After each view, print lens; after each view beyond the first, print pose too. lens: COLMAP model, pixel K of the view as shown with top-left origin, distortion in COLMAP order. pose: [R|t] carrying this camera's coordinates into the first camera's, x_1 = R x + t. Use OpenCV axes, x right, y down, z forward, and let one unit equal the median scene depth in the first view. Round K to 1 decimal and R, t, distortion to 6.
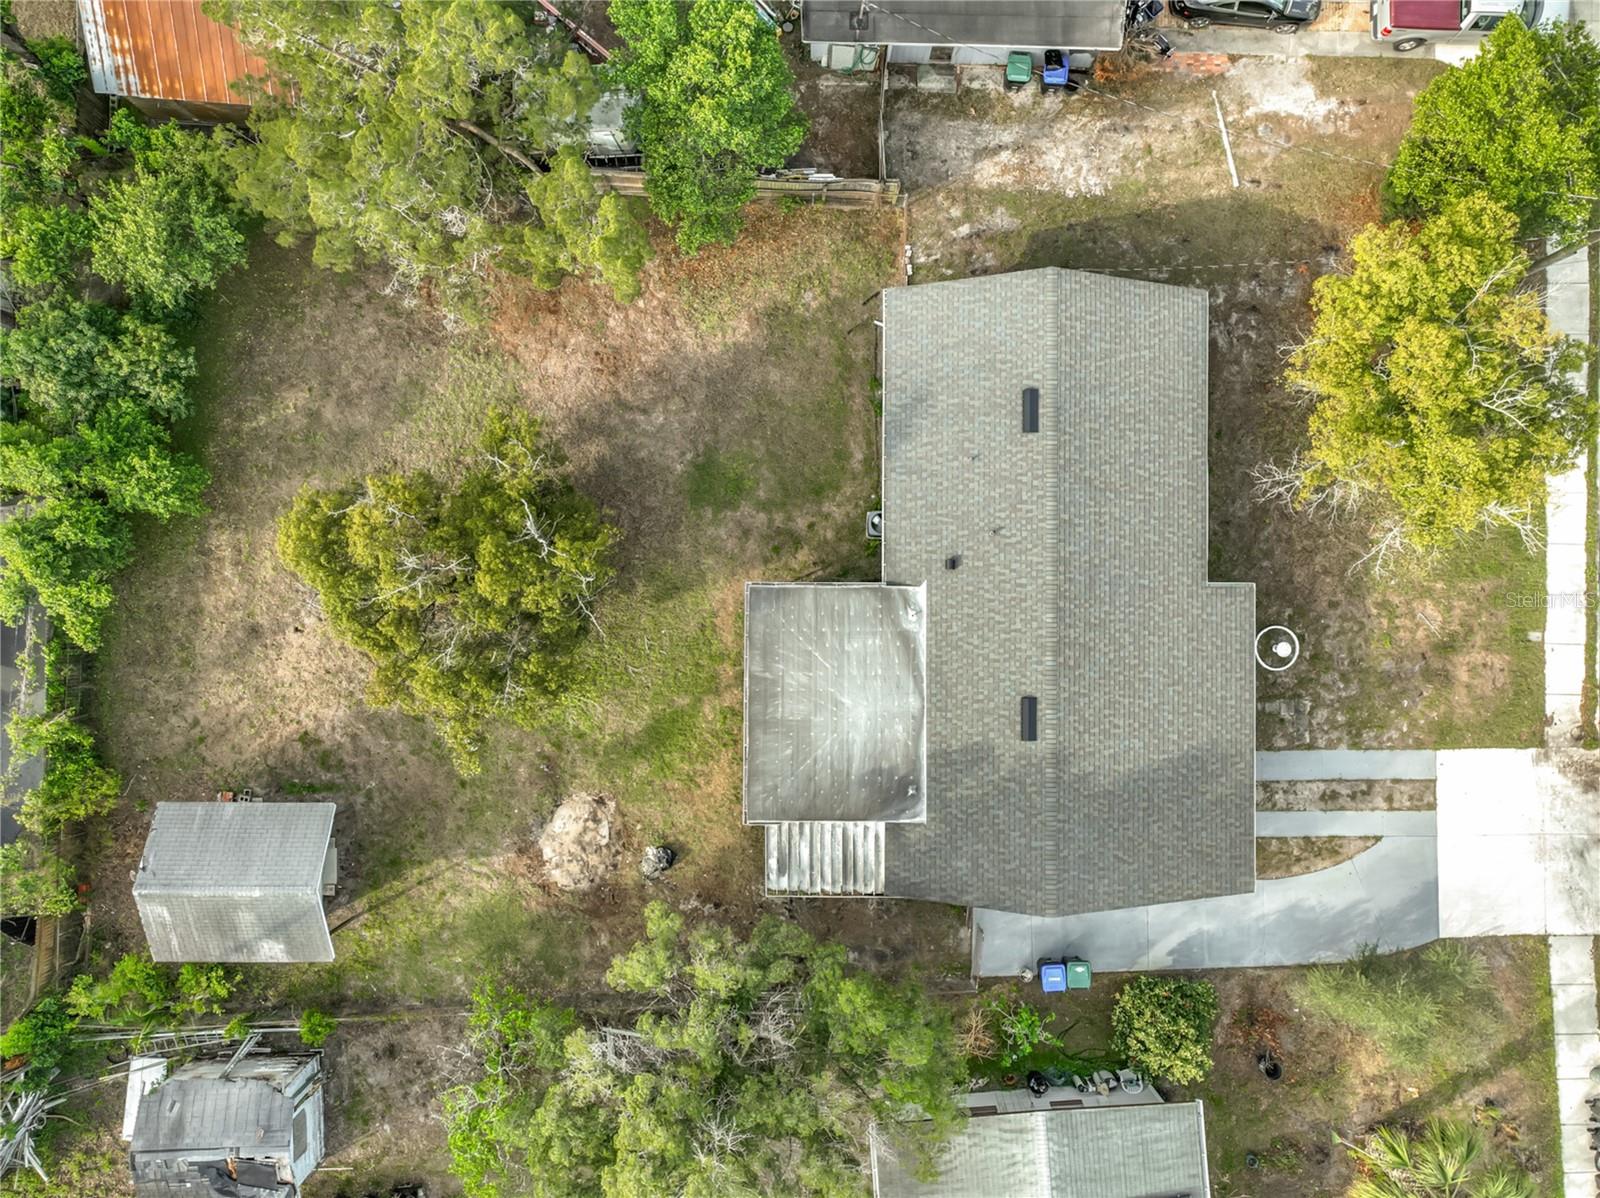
lens RADIAL K [[1132.0, 0, 800.0], [0, 1132.0, 599.0], [0, 0, 1]] dist [0.003226, 0.002654]
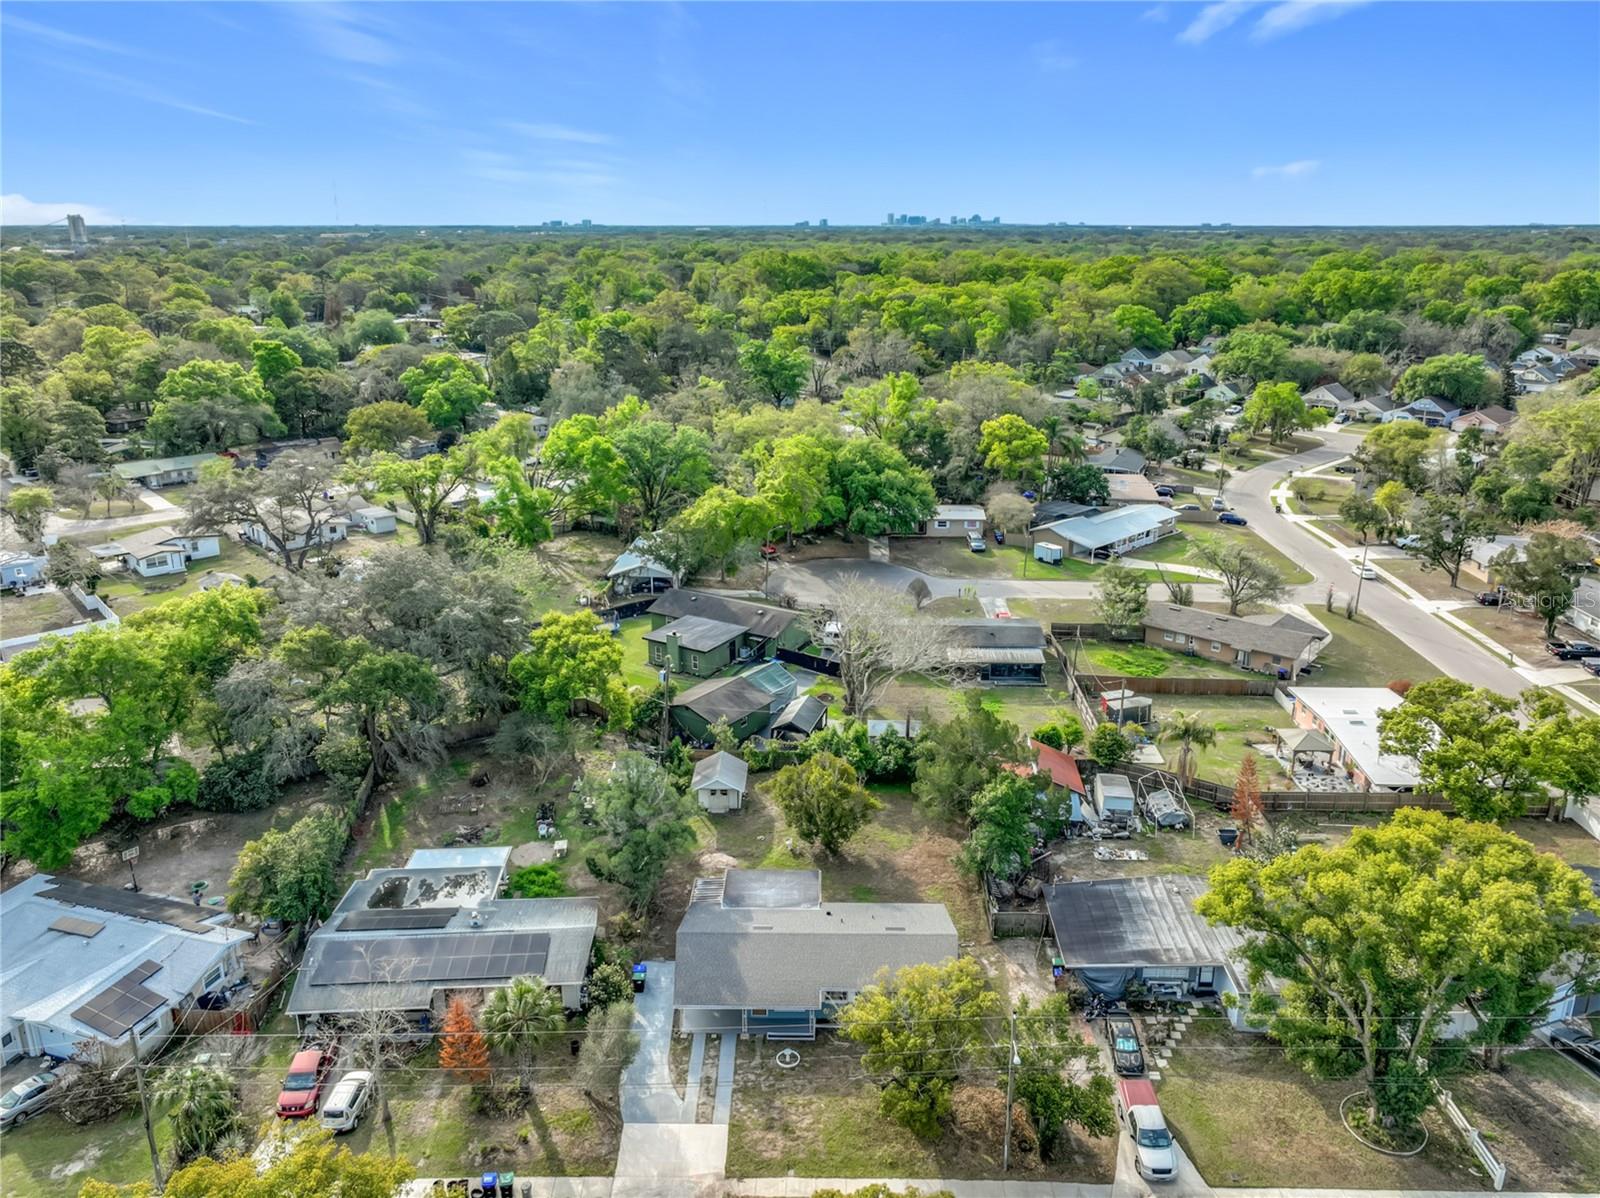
lens RADIAL K [[1132.0, 0, 800.0], [0, 1132.0, 599.0], [0, 0, 1]] dist [0.003226, 0.002654]
pose [[-0.017128, 0.319102, -0.947566, 1.992501], [-0.999823, 0.001891, 0.018709, -0.014761], [0.007761, 0.947719, 0.319013, -0.356434]]
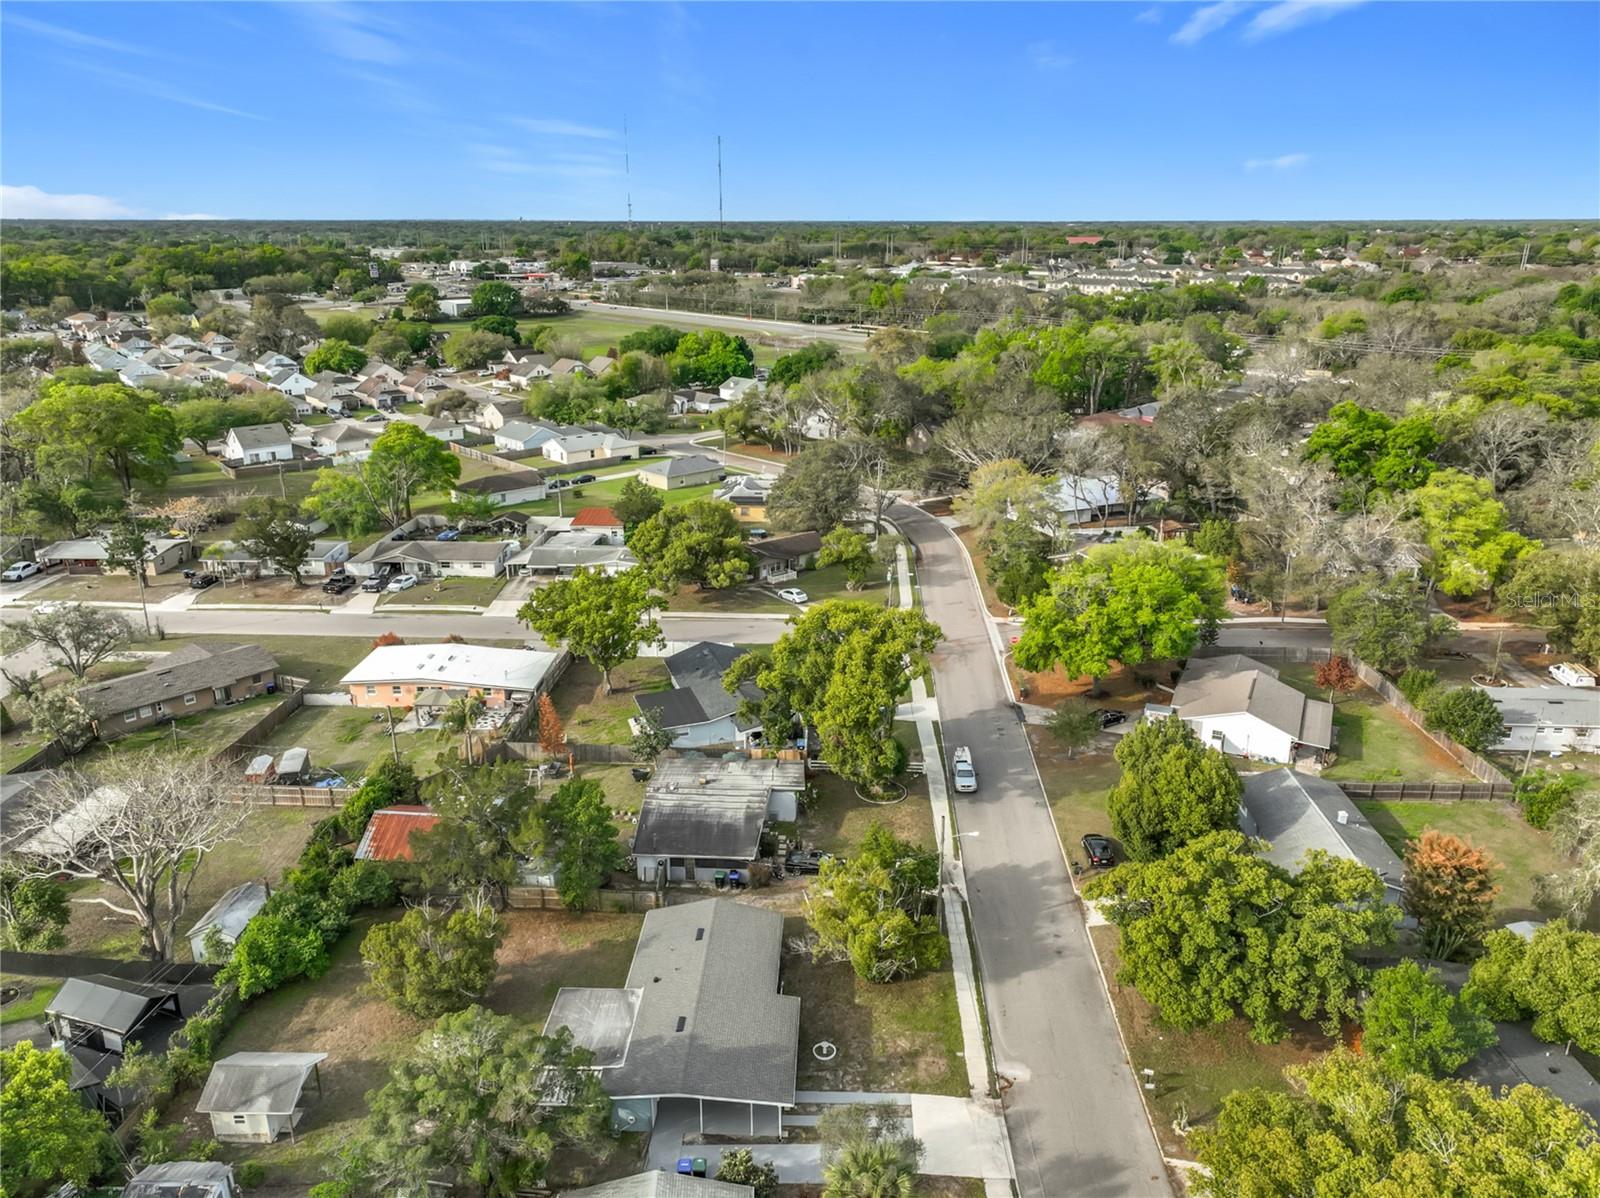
lens RADIAL K [[1132.0, 0, 800.0], [0, 1132.0, 599.0], [0, 0, 1]] dist [0.003226, 0.002654]
pose [[0.999320, 0.012242, -0.034771, 0.436384], [-0.036861, 0.321106, -0.946326, 1.632896], [-0.000420, 0.946964, 0.321339, -0.358209]]
